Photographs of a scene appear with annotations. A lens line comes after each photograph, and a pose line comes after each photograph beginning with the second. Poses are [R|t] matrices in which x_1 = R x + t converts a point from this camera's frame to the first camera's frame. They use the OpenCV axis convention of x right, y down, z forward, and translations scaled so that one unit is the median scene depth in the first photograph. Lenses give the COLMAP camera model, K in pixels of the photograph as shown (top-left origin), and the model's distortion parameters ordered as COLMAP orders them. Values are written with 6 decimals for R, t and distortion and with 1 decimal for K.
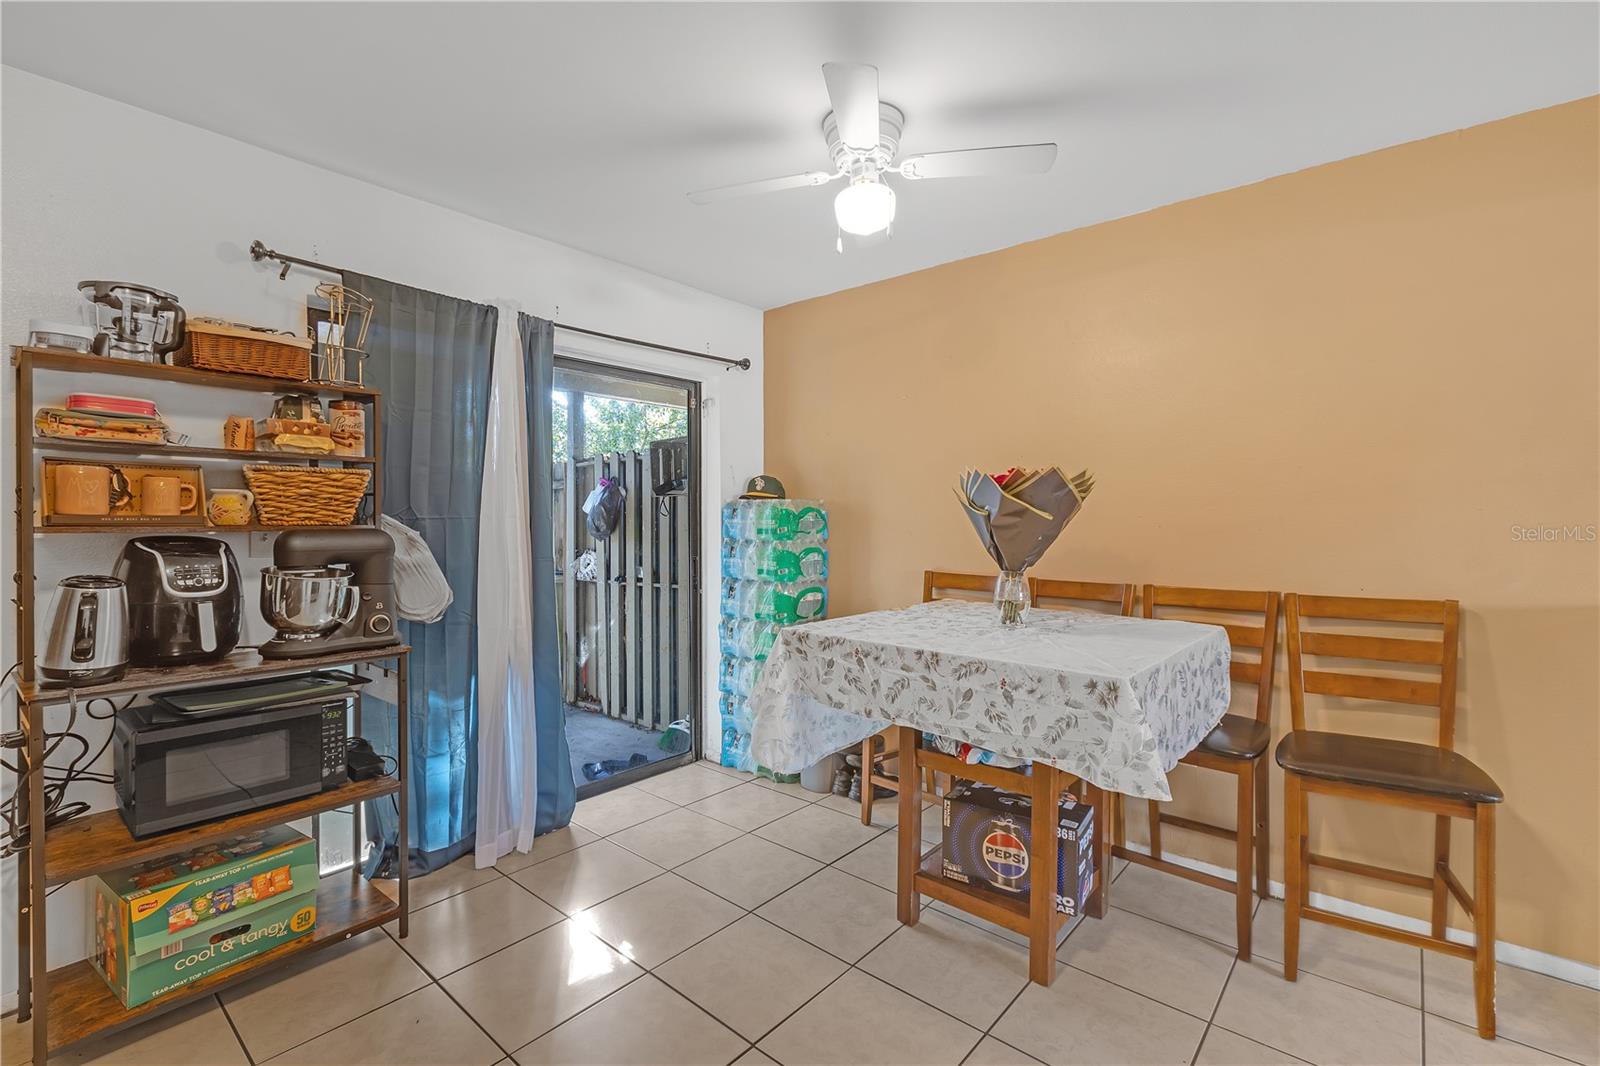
lens RADIAL K [[716.8, 0, 792.2], [0, 716.8, 520.5], [0, 0, 1]] dist [-0.004102, -0.000302]
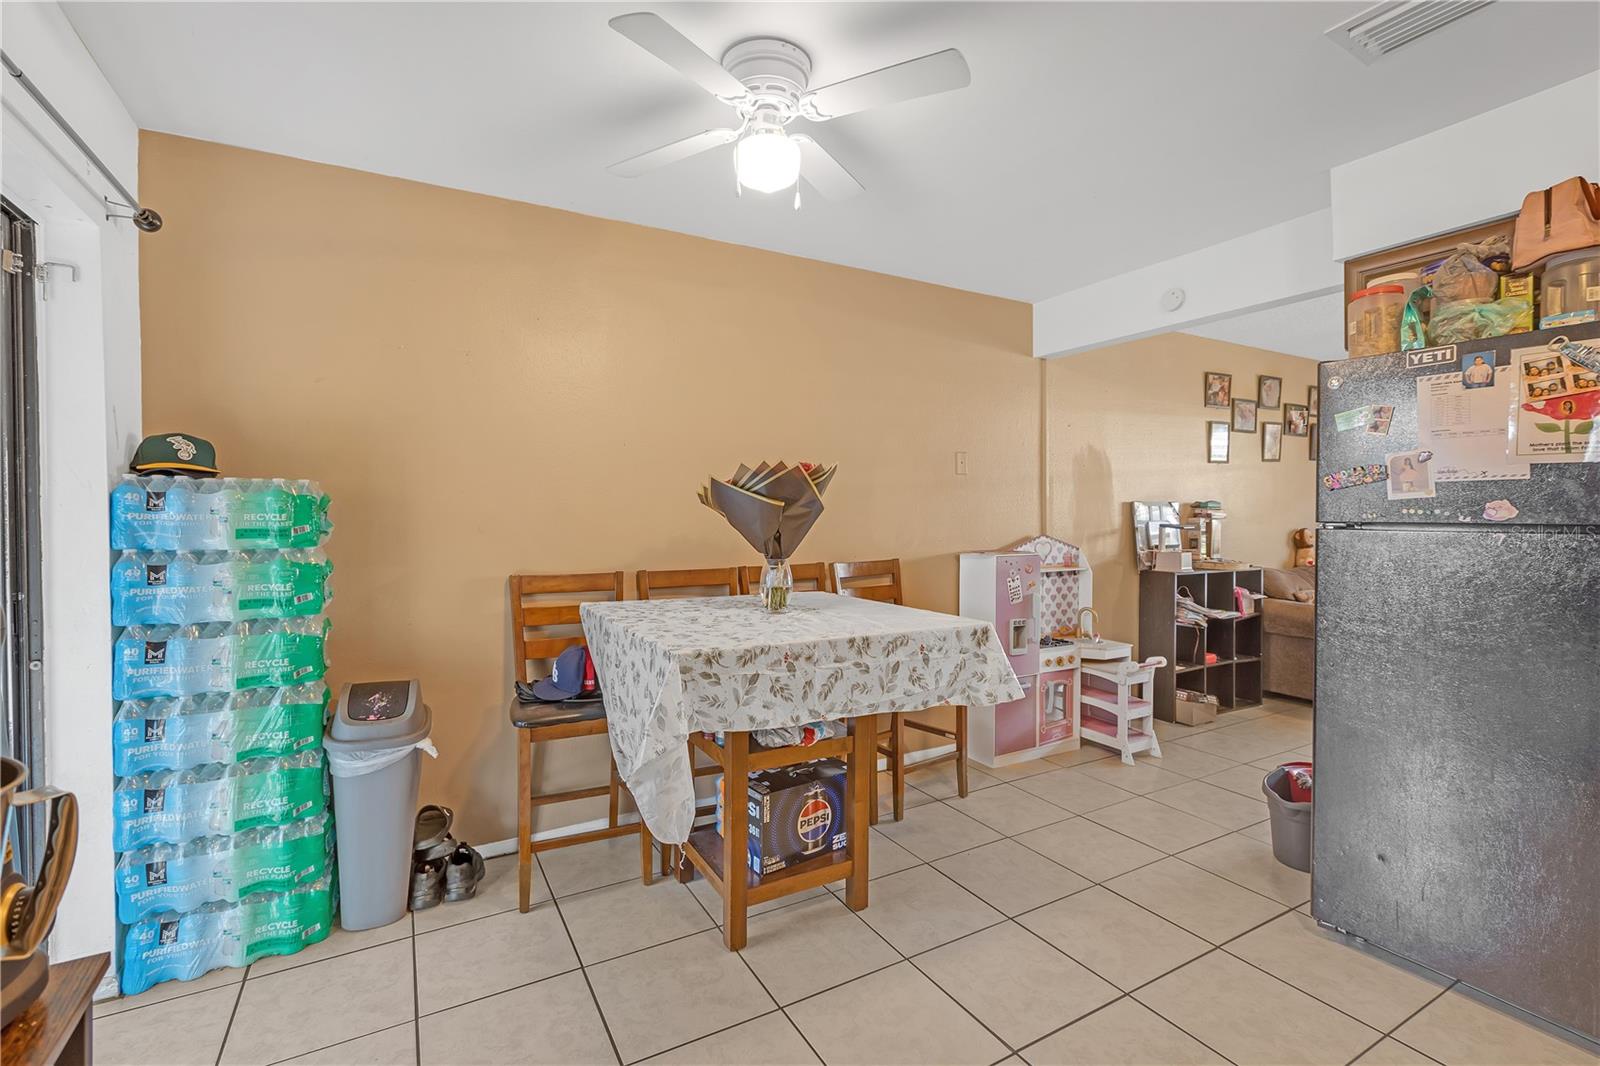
lens RADIAL K [[724.3, 0, 804.7], [0, 724.3, 521.9], [0, 0, 1]] dist [-0.001251, -0.000016]
pose [[0.329014, -0.016411, 0.944183, -0.733083], [0.006944, 0.999864, 0.014959, -0.000085], [-0.944300, 0.001634, 0.329083, 0.653691]]
